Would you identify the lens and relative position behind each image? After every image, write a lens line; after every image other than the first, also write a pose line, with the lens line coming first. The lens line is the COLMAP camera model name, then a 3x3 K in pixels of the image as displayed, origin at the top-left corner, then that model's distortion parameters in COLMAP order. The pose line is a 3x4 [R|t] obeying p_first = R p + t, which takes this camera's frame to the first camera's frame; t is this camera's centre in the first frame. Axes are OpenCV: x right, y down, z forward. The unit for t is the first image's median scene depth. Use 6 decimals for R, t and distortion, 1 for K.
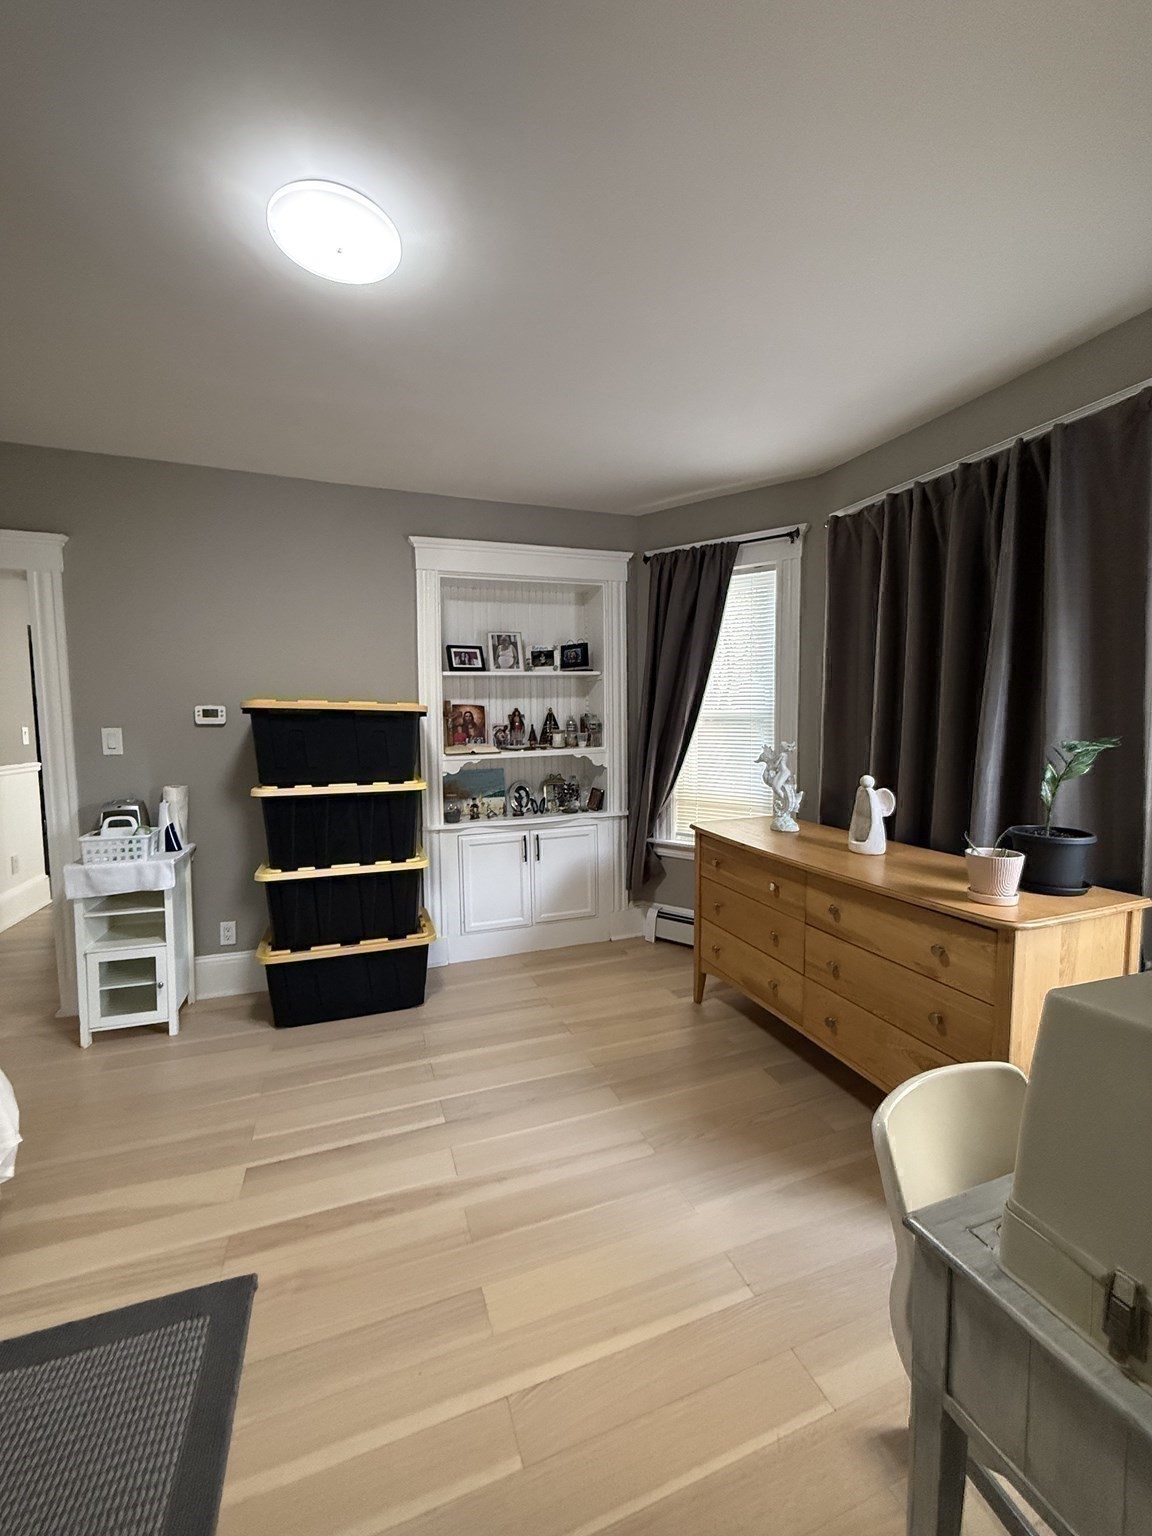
lens RADIAL K [[616.4, 0, 576.0], [0, 616.4, 768.0], [0, 0, 1]] dist [-0.000339, -0.000209]
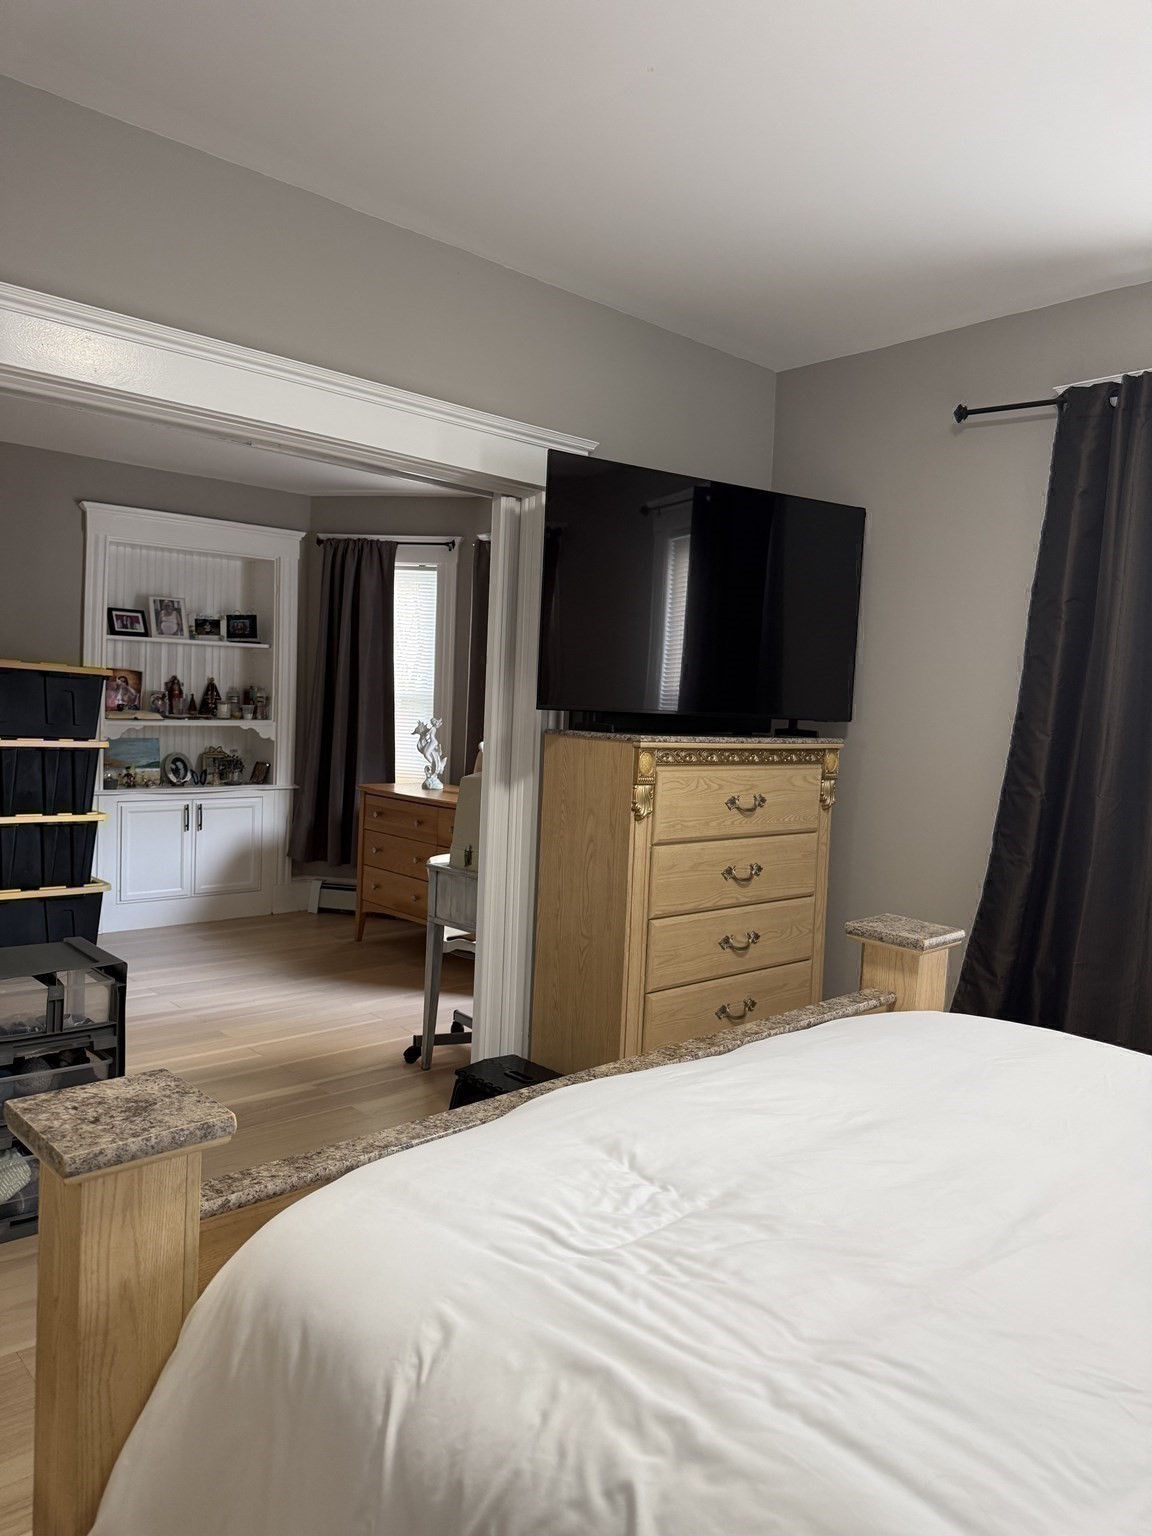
lens RADIAL K [[1099.1, 0, 576.0], [0, 1099.1, 768.0], [0, 0, 1]] dist [0.082085, -0.000174]
pose [[0.927550, 0.028467, 0.372612, -0.165631], [-0.021052, 0.999491, -0.023957, 0.077663], [-0.373105, 0.014377, 0.927678, -0.869523]]
